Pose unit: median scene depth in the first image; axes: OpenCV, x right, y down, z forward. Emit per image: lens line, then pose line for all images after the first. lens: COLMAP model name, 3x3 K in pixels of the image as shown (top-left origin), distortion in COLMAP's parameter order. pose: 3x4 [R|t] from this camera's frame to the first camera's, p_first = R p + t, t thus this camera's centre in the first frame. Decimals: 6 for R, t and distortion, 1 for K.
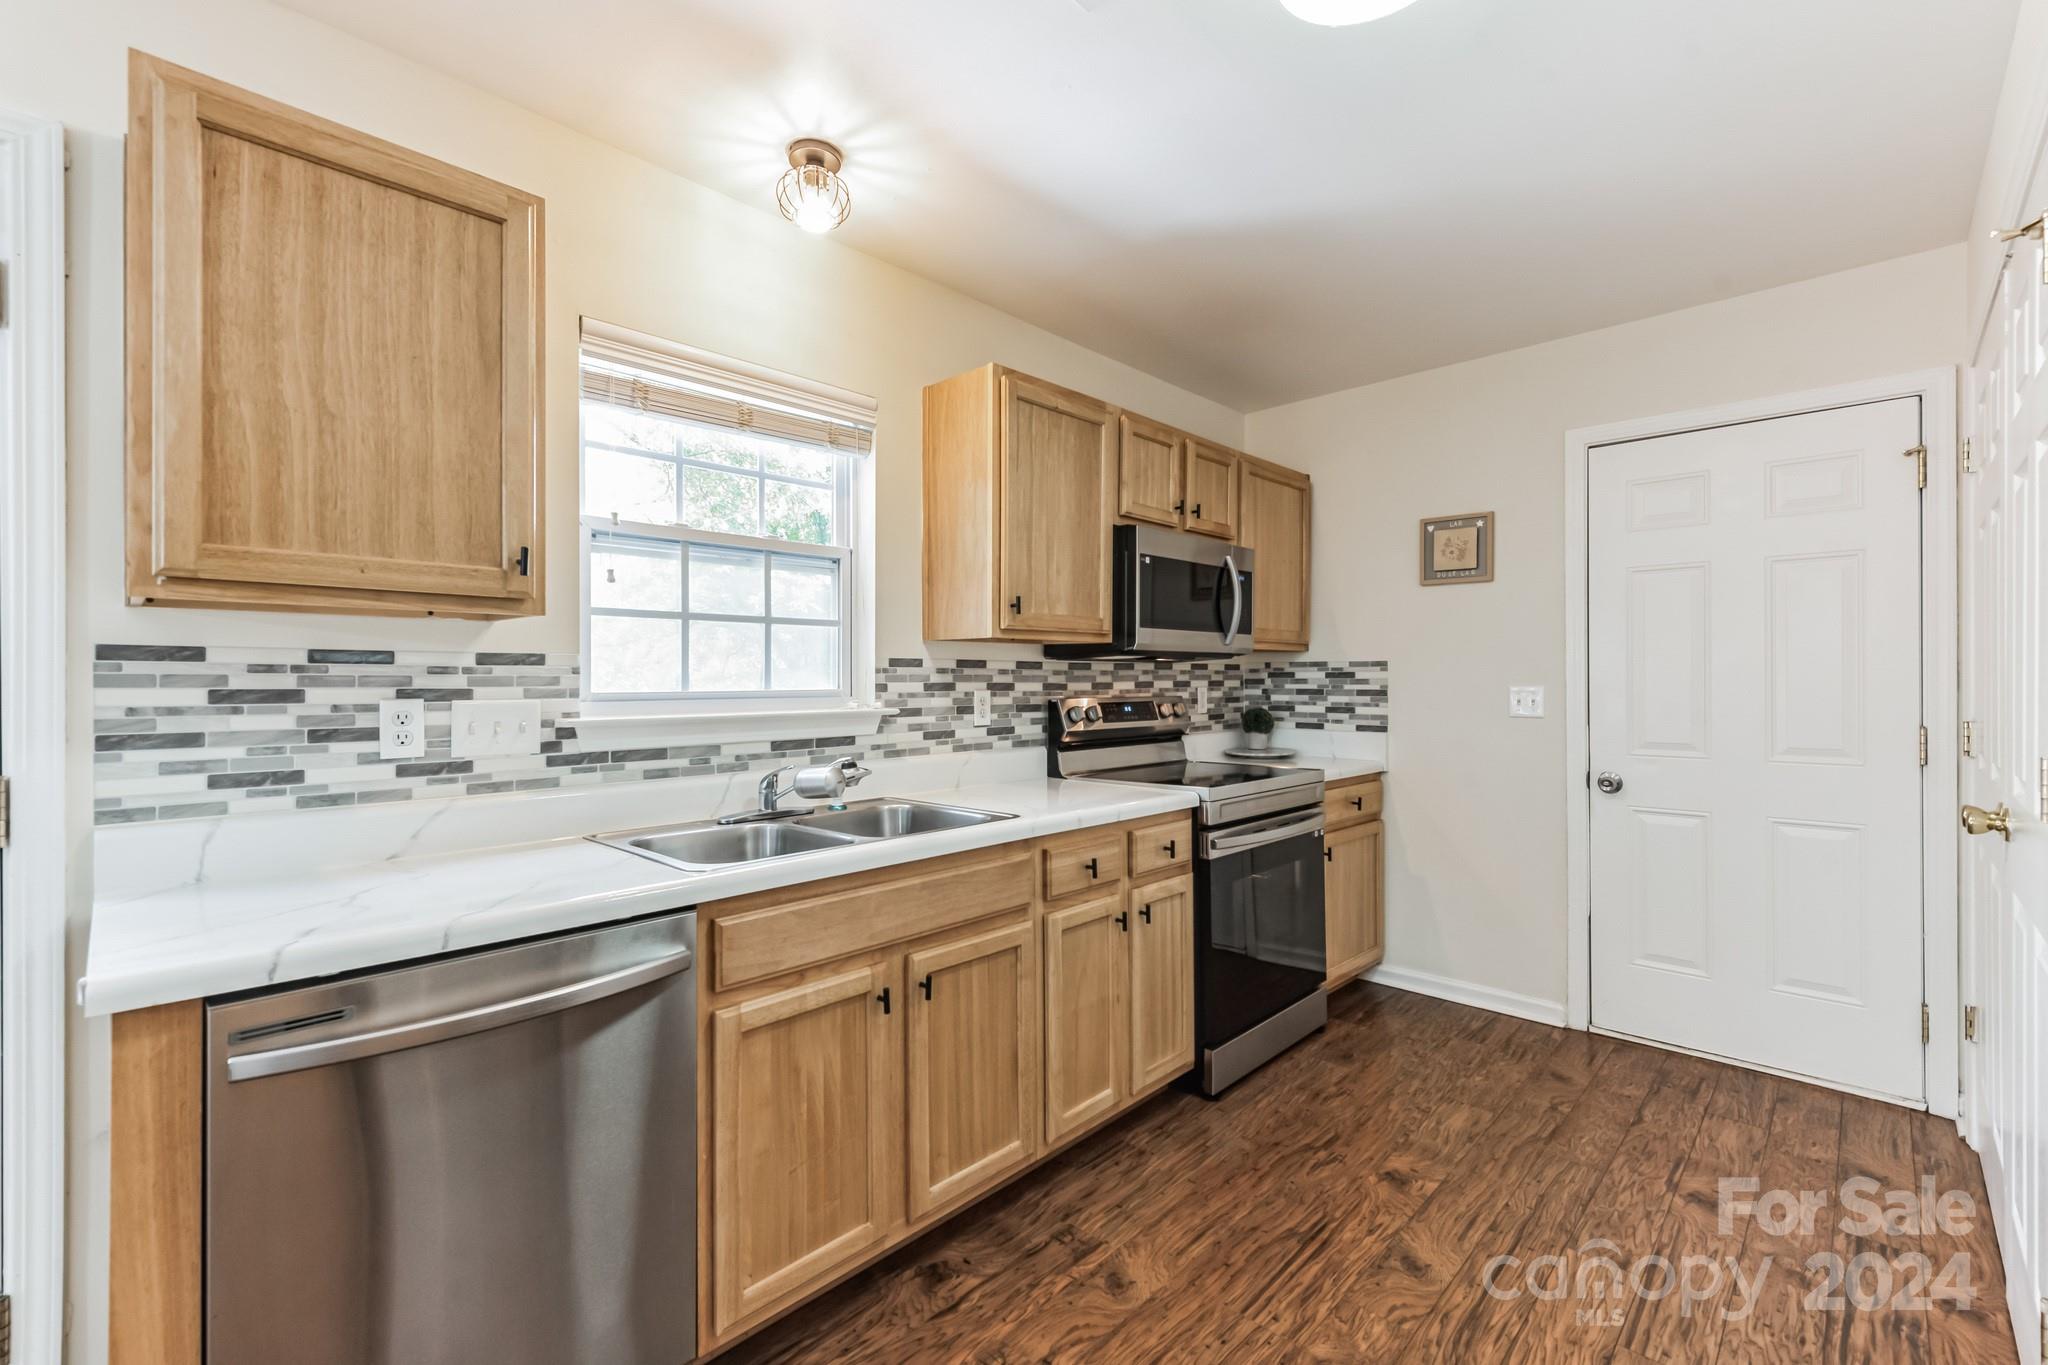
lens RADIAL K [[856.6, 0, 1024.2], [0, 856.6, 686.3], [0, 0, 1]] dist [0.003665, -0.000691]
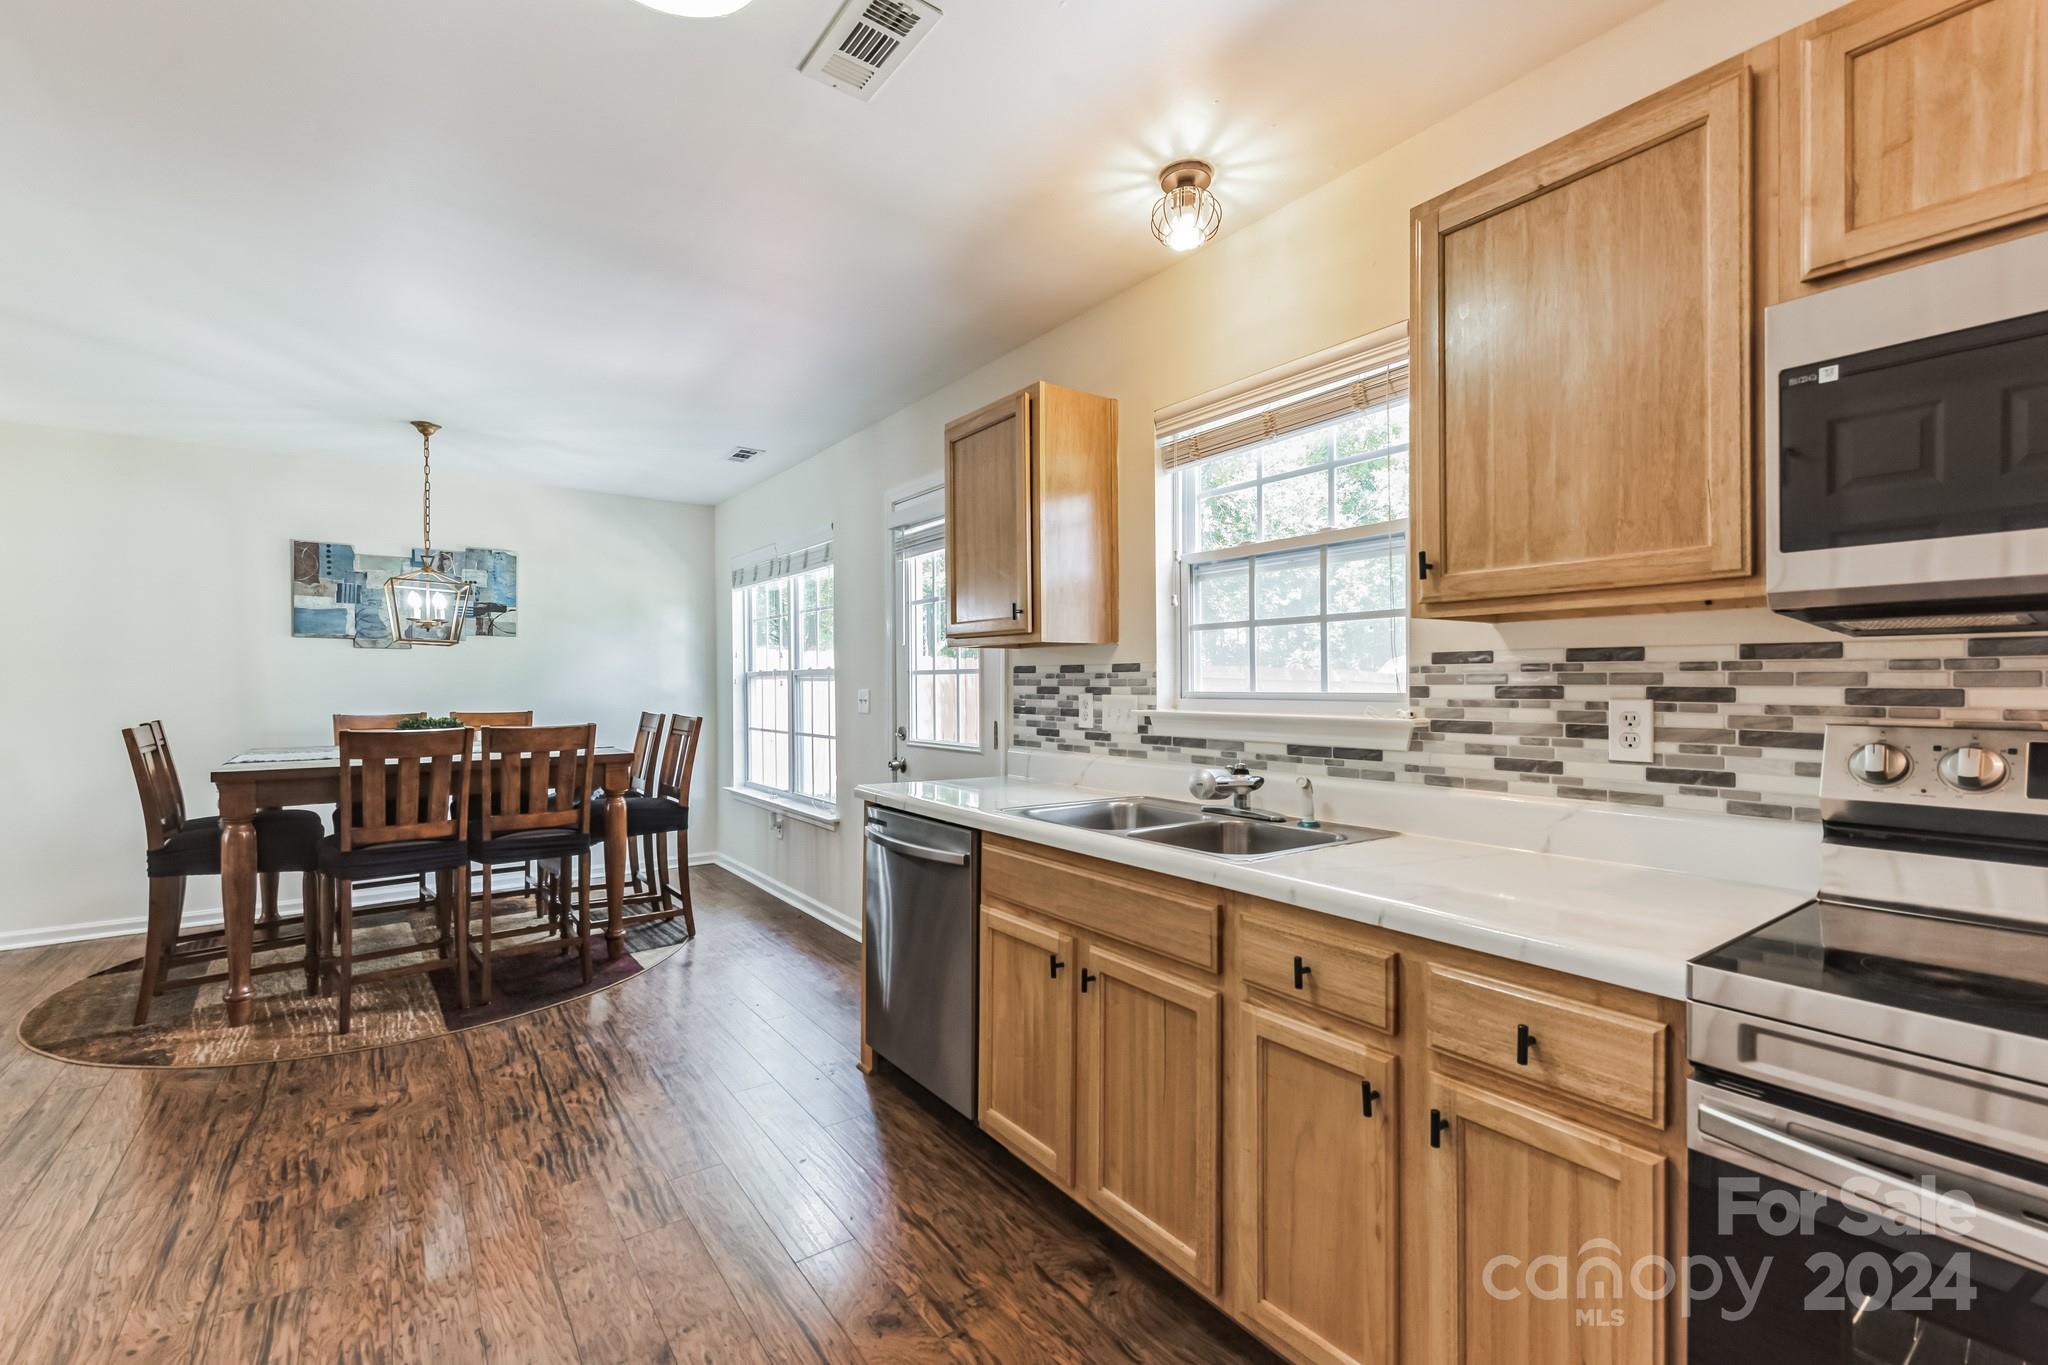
lens RADIAL K [[856.6, 0, 1015.2], [0, 856.6, 688.2], [0, 0, 1]] dist [0.003665, -0.000691]
pose [[-0.166291, 0.010348, -0.986022, 0.684655], [-0.003140, 0.999934, 0.011024, -0.009219], [0.986072, 0.004930, -0.166247, 0.811871]]
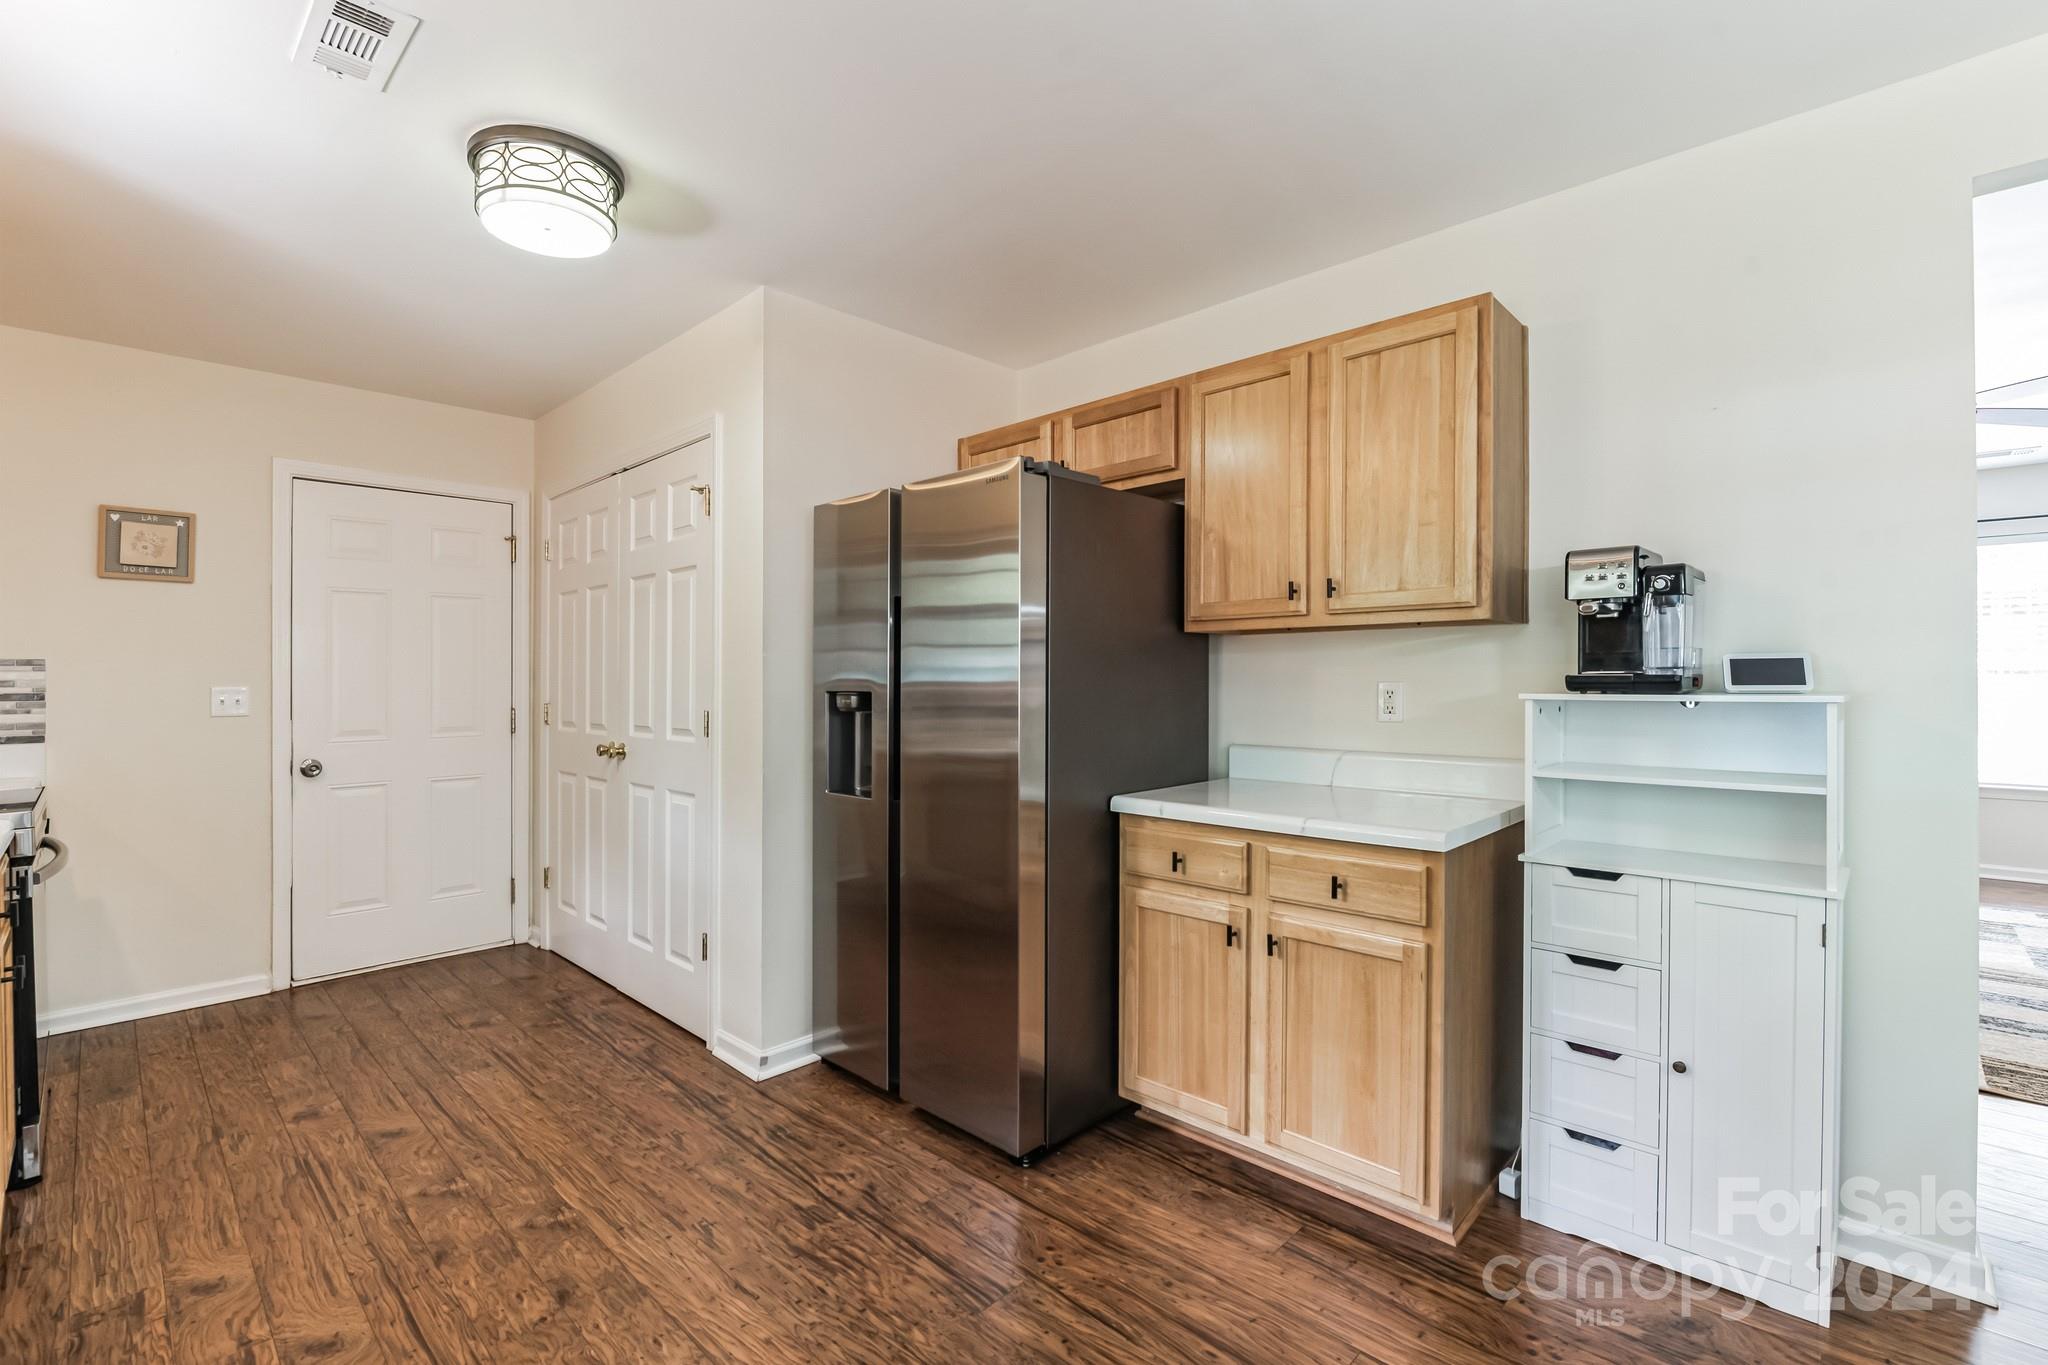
lens RADIAL K [[856.6, 0, 1034.1], [0, 856.6, 693.7], [0, 0, 1]] dist [0.003665, -0.000691]
pose [[-0.016488, -0.020084, 0.999662, -0.659594], [0.006288, 0.999776, 0.020190, -0.008270], [-0.999844, 0.006619, -0.016358, 0.036203]]
